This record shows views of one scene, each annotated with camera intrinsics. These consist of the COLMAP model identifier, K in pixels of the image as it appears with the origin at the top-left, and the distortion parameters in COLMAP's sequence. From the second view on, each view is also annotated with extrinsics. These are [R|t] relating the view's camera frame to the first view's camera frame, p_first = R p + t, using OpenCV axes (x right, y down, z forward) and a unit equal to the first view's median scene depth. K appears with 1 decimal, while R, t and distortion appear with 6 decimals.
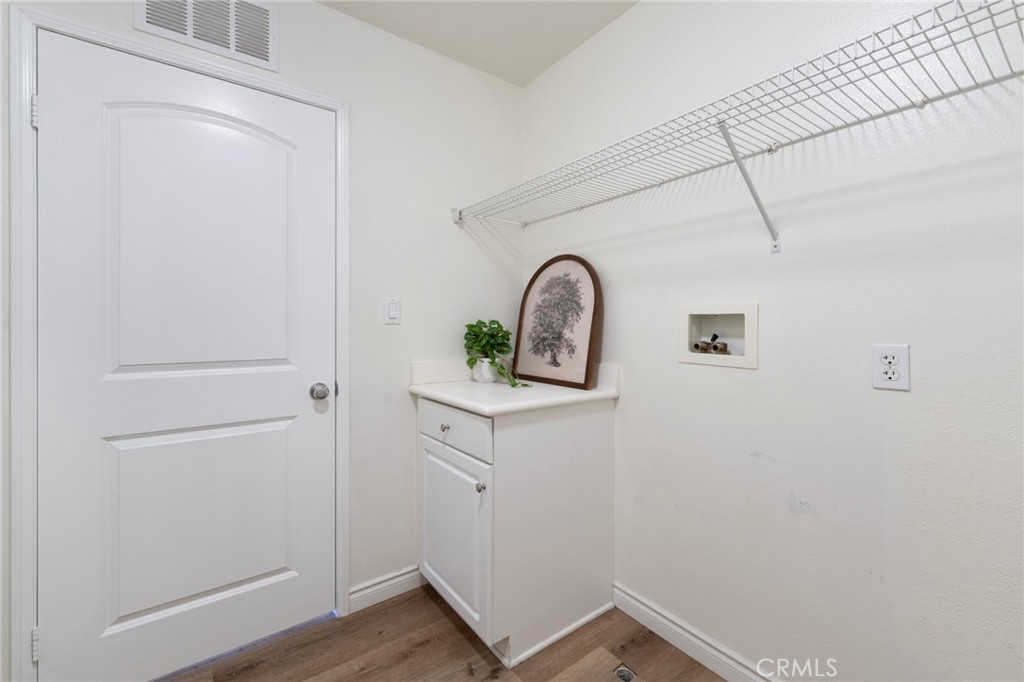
lens RADIAL K [[437.8, 0, 510.2], [0, 437.8, 332.1], [0, 0, 1]] dist [0.000745, 0.000045]
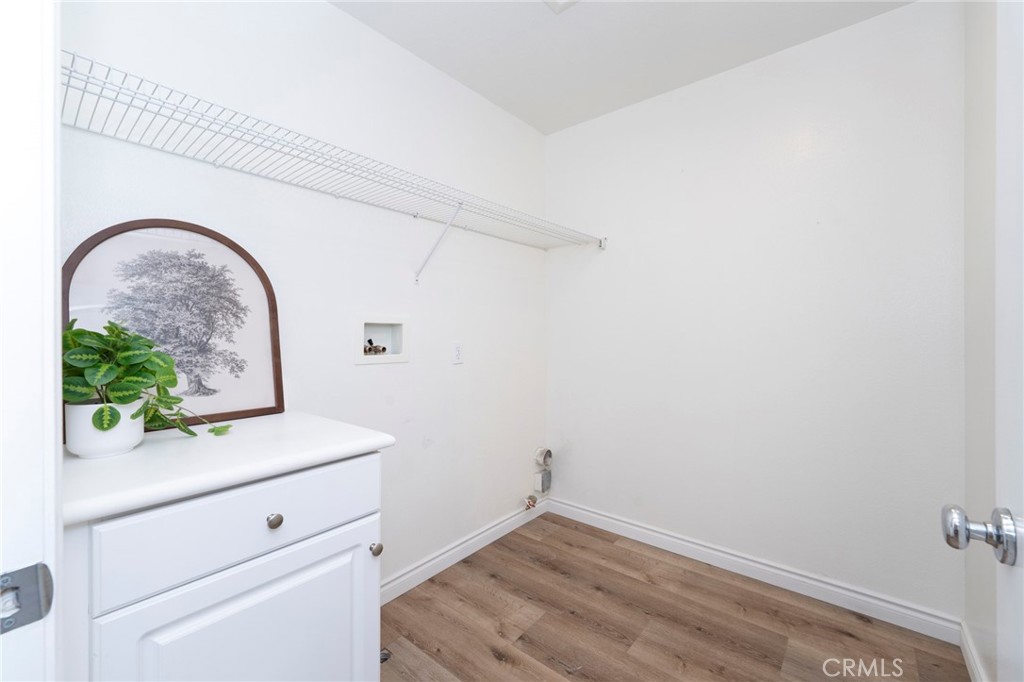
lens RADIAL K [[418.9, 0, 509.7], [0, 418.9, 335.9], [0, 0, 1]] dist [0.002300, -0.002216]
pose [[-0.241243, -0.014513, 0.970356, -0.610549], [0.009906, 0.999799, 0.017417, -0.016138], [-0.970414, 0.013814, -0.241051, 0.710498]]
